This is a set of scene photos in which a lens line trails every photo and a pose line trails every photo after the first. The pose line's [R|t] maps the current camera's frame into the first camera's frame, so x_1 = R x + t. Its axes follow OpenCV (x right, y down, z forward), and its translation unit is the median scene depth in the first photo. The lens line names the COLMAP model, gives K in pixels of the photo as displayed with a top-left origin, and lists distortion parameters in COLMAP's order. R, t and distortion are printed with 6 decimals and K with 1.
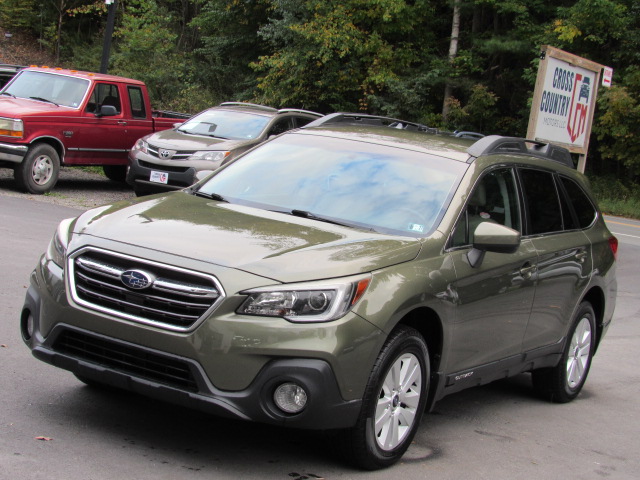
lens RADIAL K [[1281.9, 0, 313.1], [0, 1281.9, 240.5], [0, 0, 1]] dist [-0.169132, 0.475240]
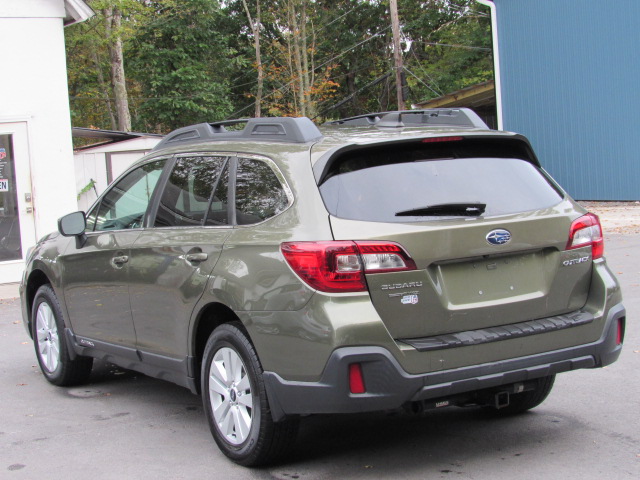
lens RADIAL K [[1281.9, 0, 313.1], [0, 1281.9, 240.5], [0, 0, 1]] dist [-0.169132, 0.475240]
pose [[-0.499857, -0.052707, -0.864502, 1.045569], [-0.095161, 0.995446, -0.005668, -0.000550], [0.860864, 0.079434, -0.502597, 1.781035]]
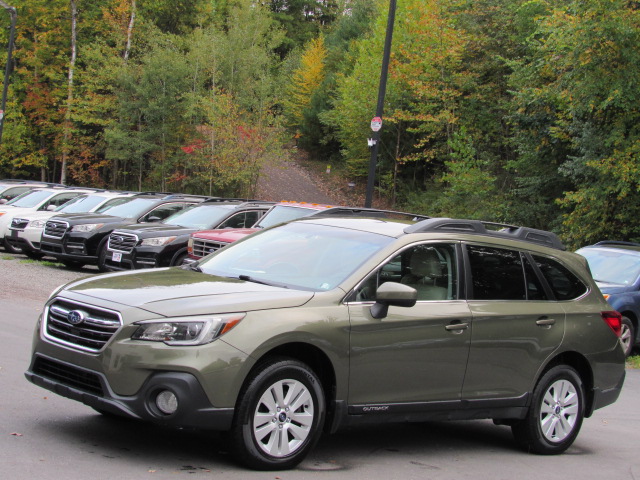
lens RADIAL K [[1281.9, 0, 313.1], [0, 1281.9, 240.5], [0, 0, 1]] dist [-0.169132, 0.475240]
pose [[0.953091, -0.031683, -0.301022, 0.438555], [-0.003991, 0.993105, -0.117162, 0.091044], [0.302658, 0.112867, 0.946393, -0.194433]]
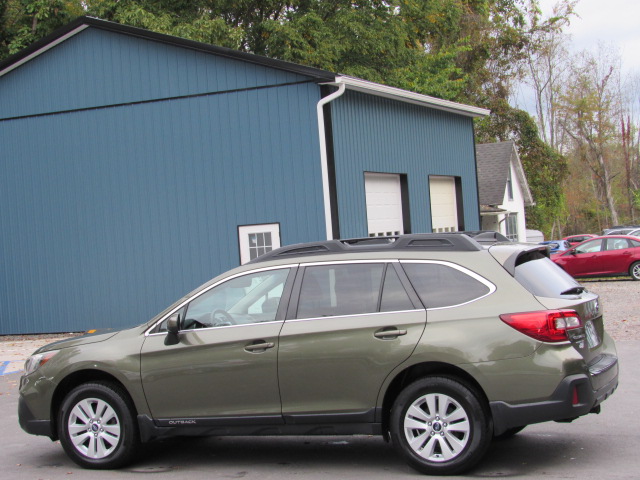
lens RADIAL K [[1281.9, 0, 313.1], [0, 1281.9, 240.5], [0, 0, 1]] dist [-0.169132, 0.475240]
pose [[0.122046, -0.156380, -0.980128, 1.578951], [-0.008722, 0.987303, -0.158611, 0.132086], [0.992486, 0.027907, 0.119132, 0.980074]]
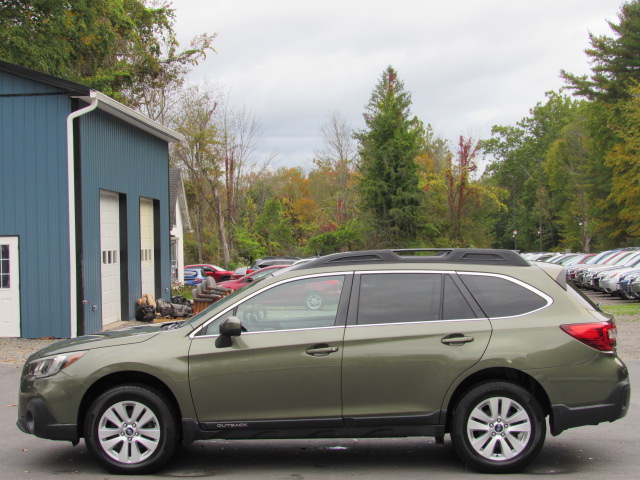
lens RADIAL K [[1281.9, 0, 313.1], [0, 1281.9, 240.5], [0, 0, 1]] dist [-0.169132, 0.475240]
pose [[0.450750, -0.163128, -0.877618, 1.451841], [0.001264, 0.983276, -0.182118, 0.164507], [0.892649, 0.080981, 0.443418, 0.439532]]
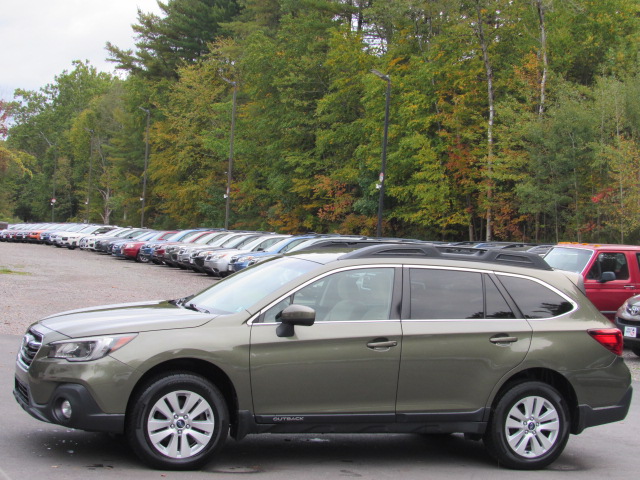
lens RADIAL K [[1281.9, 0, 313.1], [0, 1281.9, 240.5], [0, 0, 1]] dist [-0.169132, 0.475240]
pose [[0.766534, -0.095993, -0.634989, 1.022467], [-0.008525, 0.987157, -0.159523, 0.136652], [0.642147, 0.127693, 0.755871, -0.025745]]
